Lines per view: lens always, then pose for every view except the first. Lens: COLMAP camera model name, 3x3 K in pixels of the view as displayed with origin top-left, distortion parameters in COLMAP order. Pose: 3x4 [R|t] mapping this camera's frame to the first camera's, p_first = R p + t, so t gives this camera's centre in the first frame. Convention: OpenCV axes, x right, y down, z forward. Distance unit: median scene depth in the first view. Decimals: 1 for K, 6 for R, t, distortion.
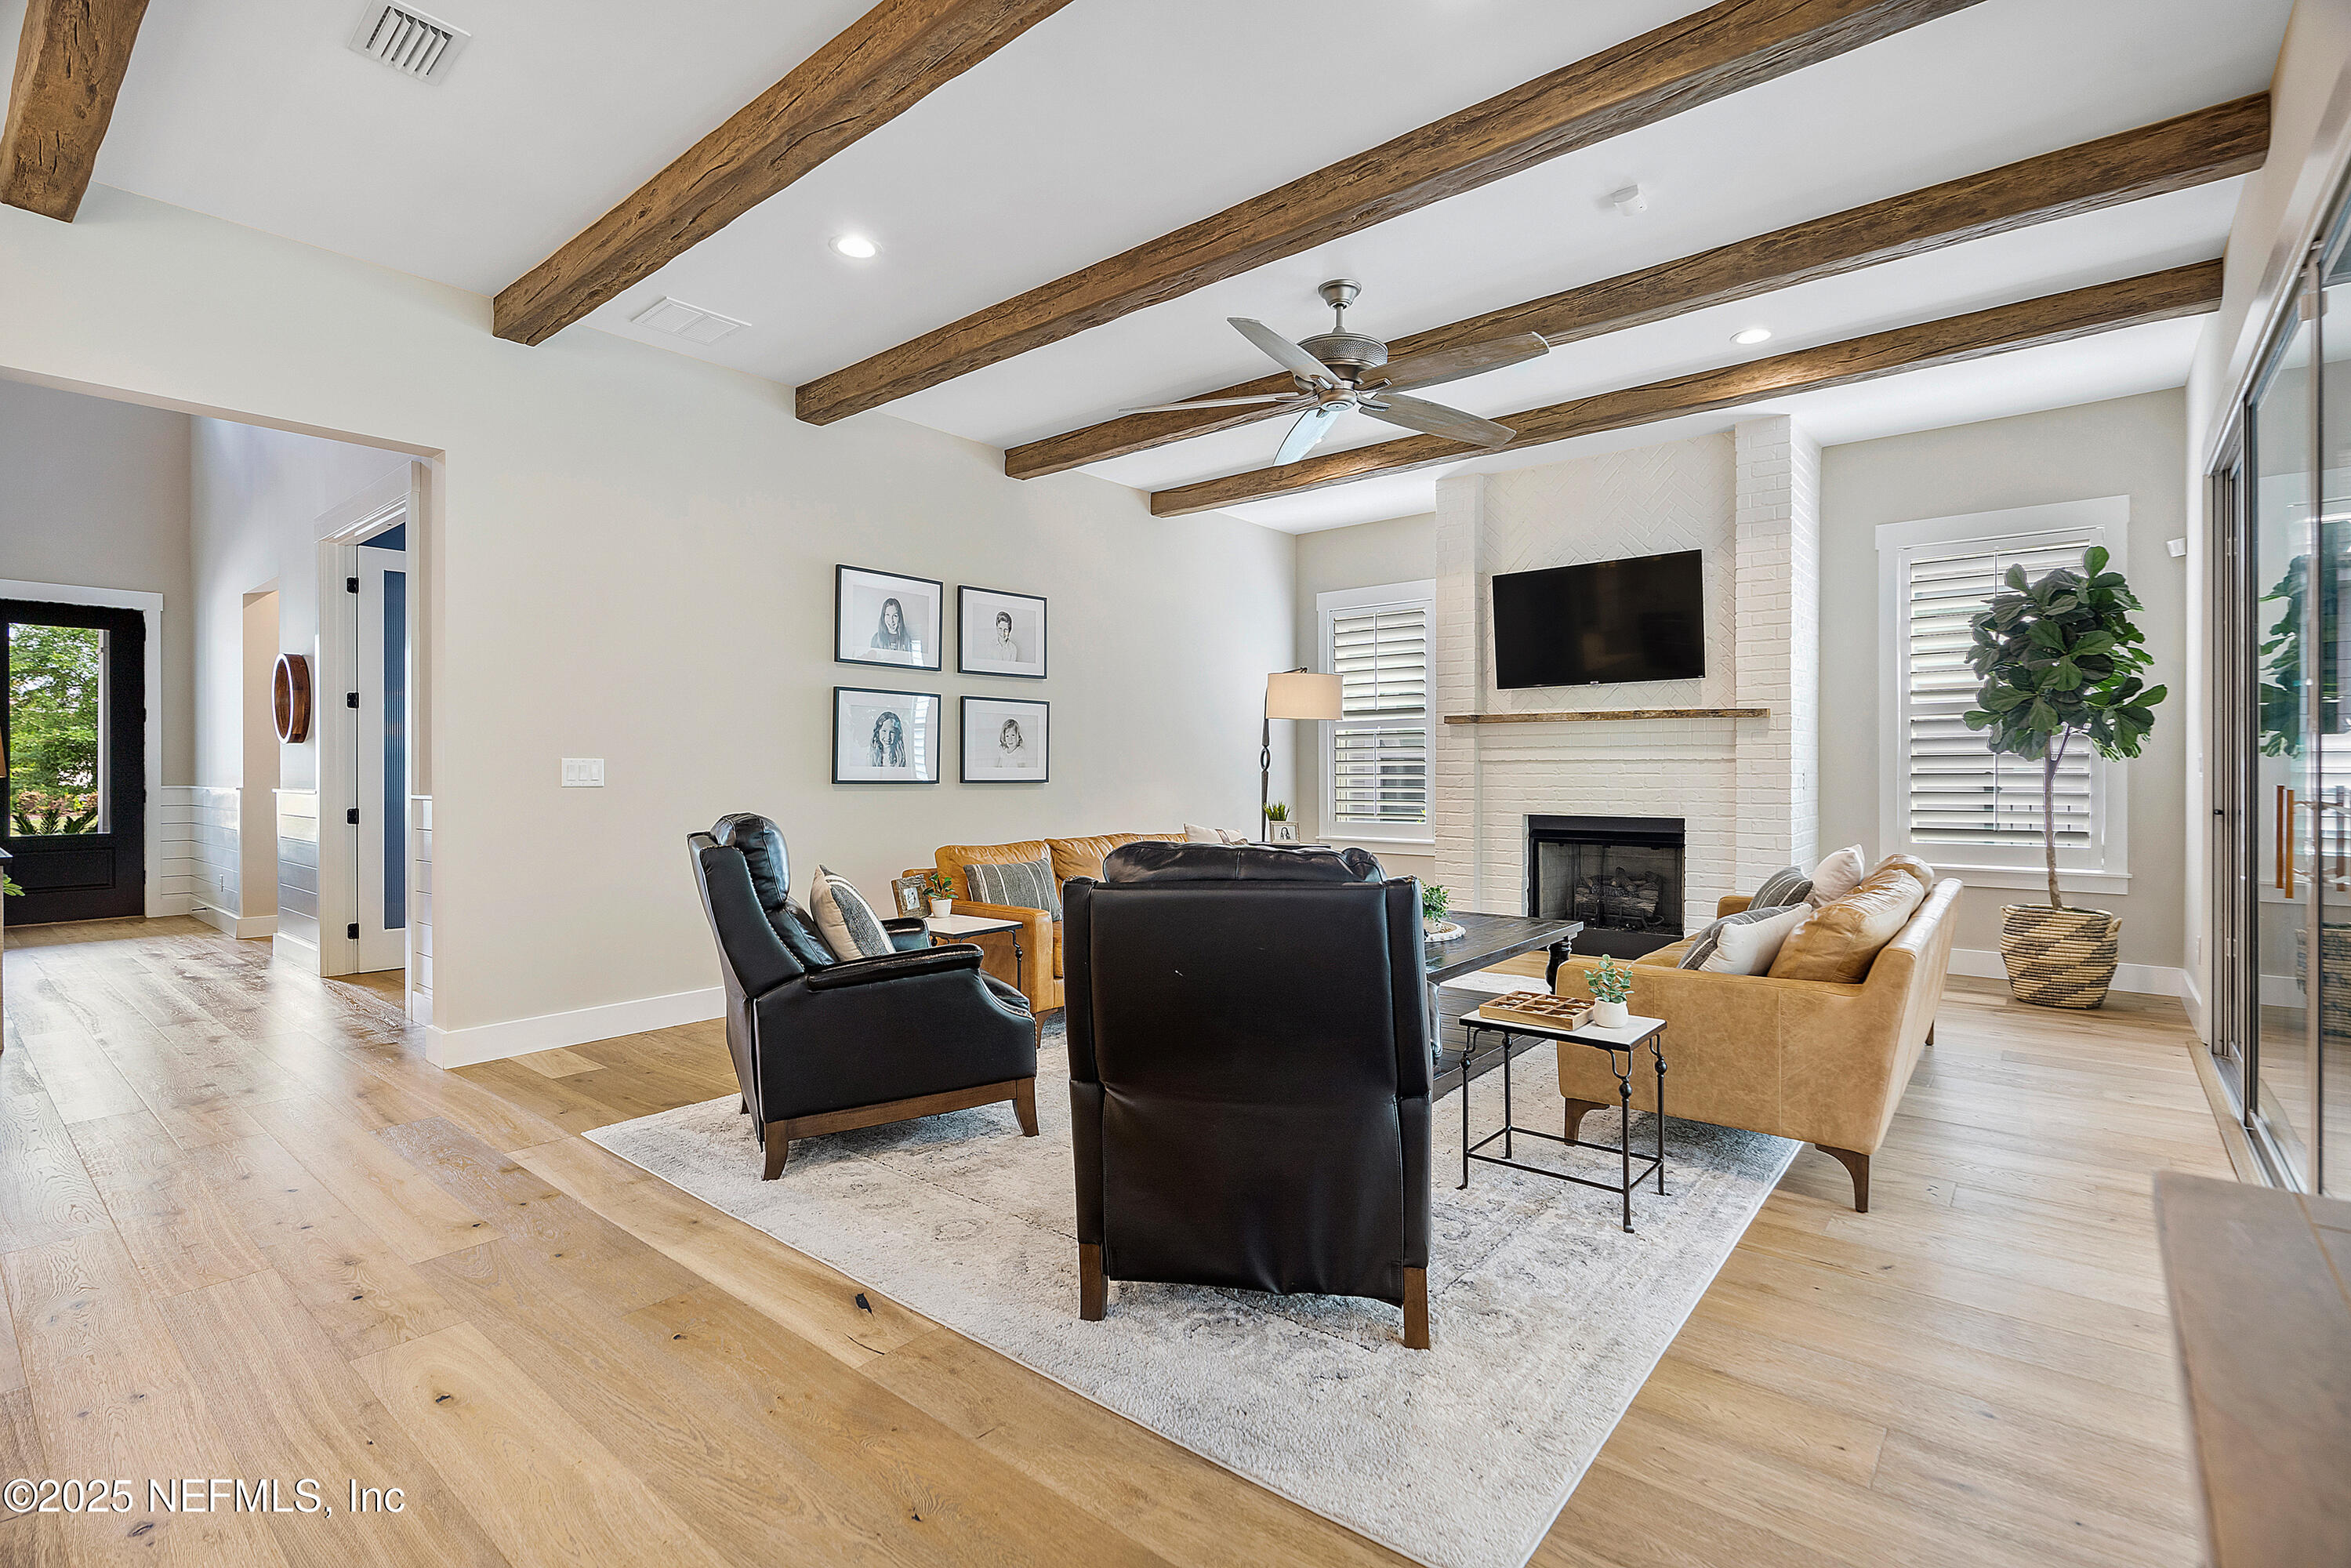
lens RADIAL K [[1078.5, 0, 1176.6], [0, 1078.5, 771.4], [0, 0, 1]] dist [-0.011940, 0.000133]
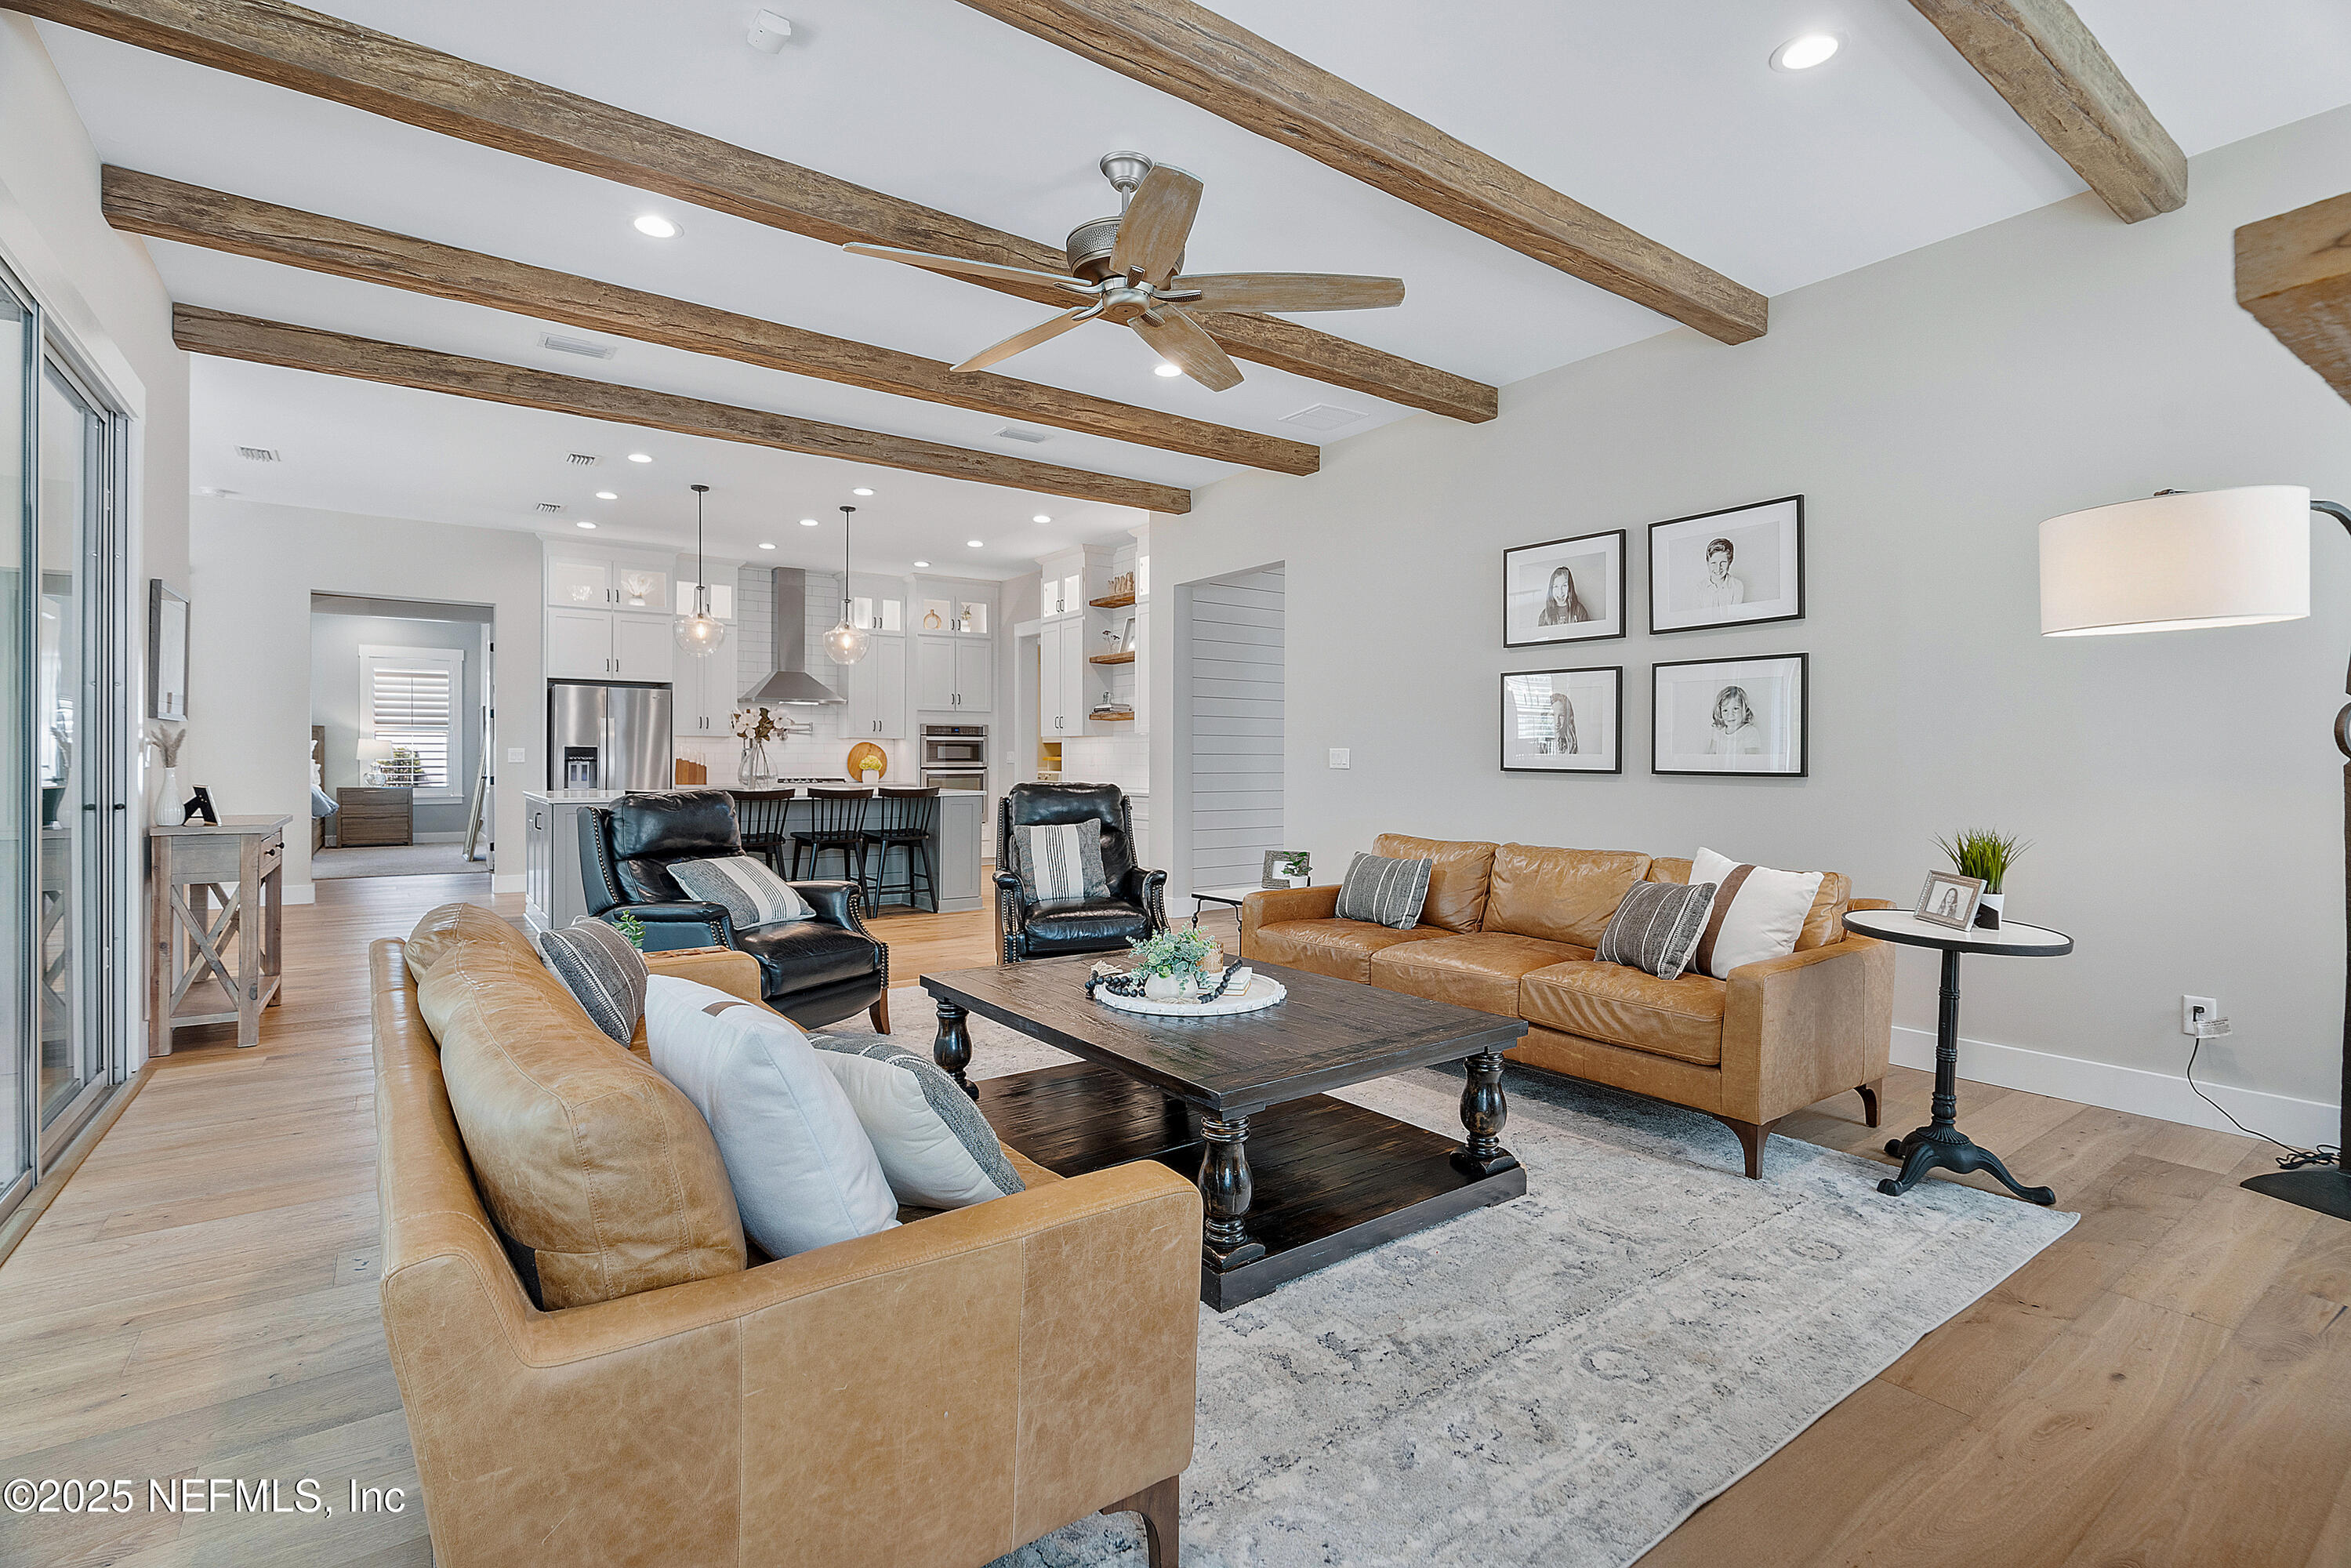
lens RADIAL K [[1078.5, 0, 1175.7], [0, 1078.5, 764.3], [0, 0, 1]] dist [-0.011940, 0.000133]
pose [[-0.239750, 0.005003, -0.970822, 0.641467], [-0.005991, 0.999960, 0.006633, 0.000726], [0.970816, 0.007407, -0.239711, 0.838733]]
